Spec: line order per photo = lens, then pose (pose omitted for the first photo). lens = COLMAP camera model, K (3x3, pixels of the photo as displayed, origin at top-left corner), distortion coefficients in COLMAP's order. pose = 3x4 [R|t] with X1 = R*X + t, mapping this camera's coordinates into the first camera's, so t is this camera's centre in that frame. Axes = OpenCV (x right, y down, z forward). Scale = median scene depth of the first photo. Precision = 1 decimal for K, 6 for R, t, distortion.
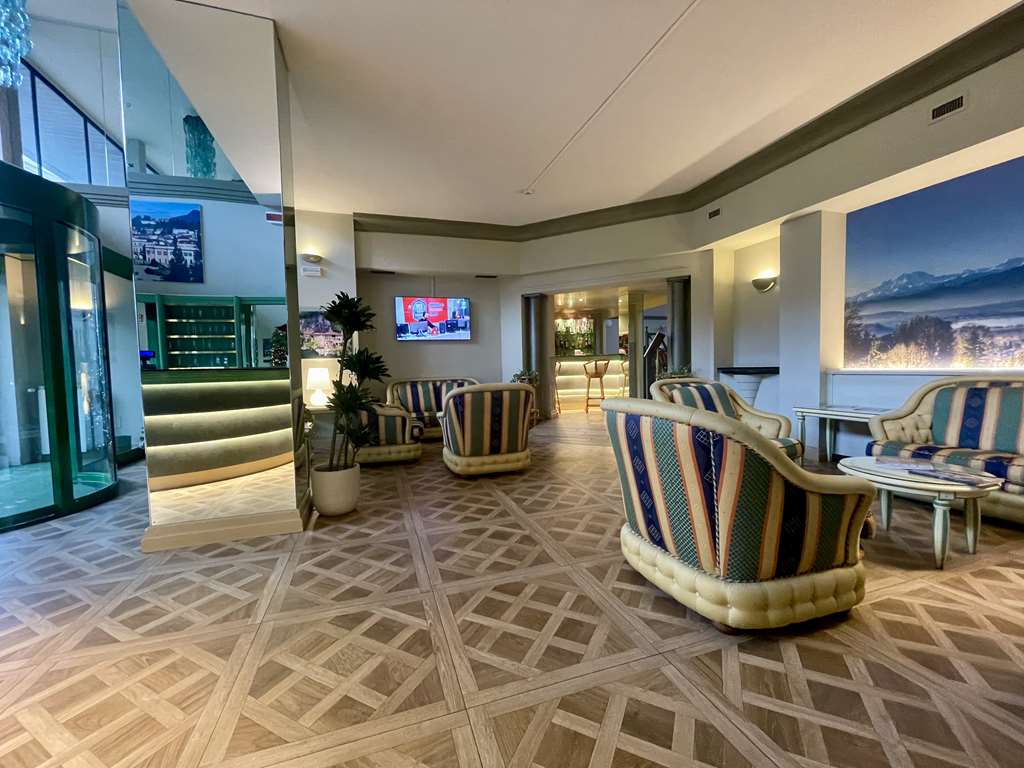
lens RADIAL K [[405.0, 0, 512.0], [0, 405.0, 384.0], [0, 0, 1]] dist [-0.006809, 0.000010]
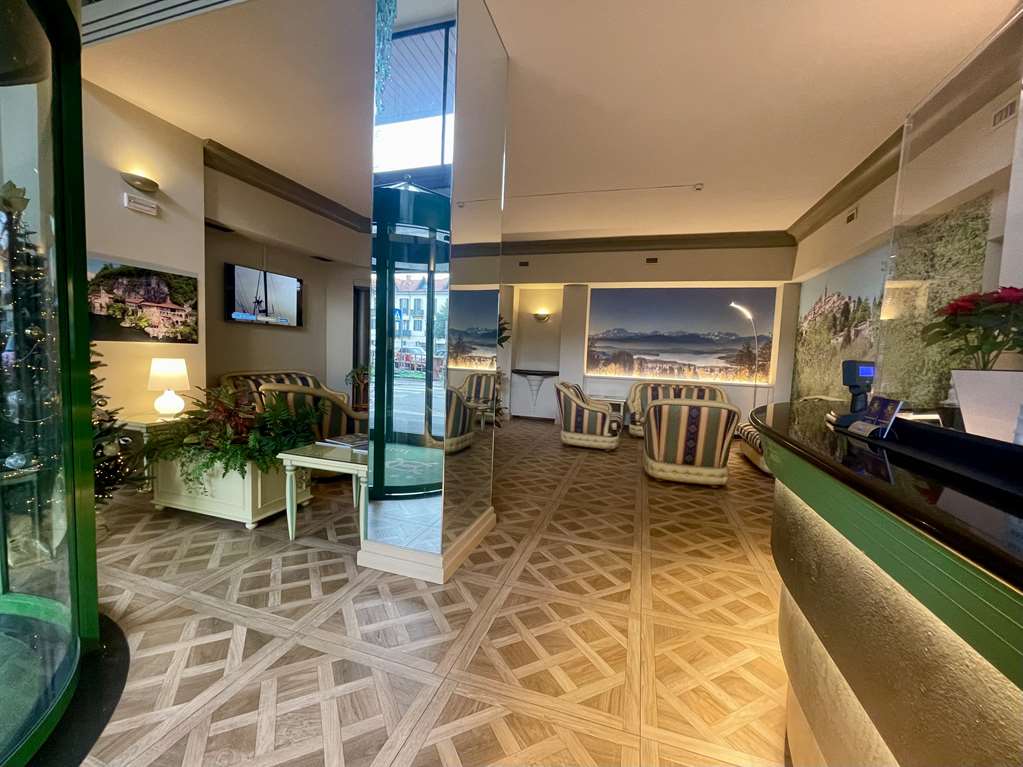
lens RADIAL K [[404.6, 0, 511.5], [0, 404.6, 383.5], [0, 0, 1]] dist [-0.006809, 0.000010]
pose [[0.601615, -0.005678, 0.798766, -0.631838], [-0.023581, 0.999413, 0.024865, -0.025828], [-0.798438, -0.033795, 0.601127, 0.137996]]
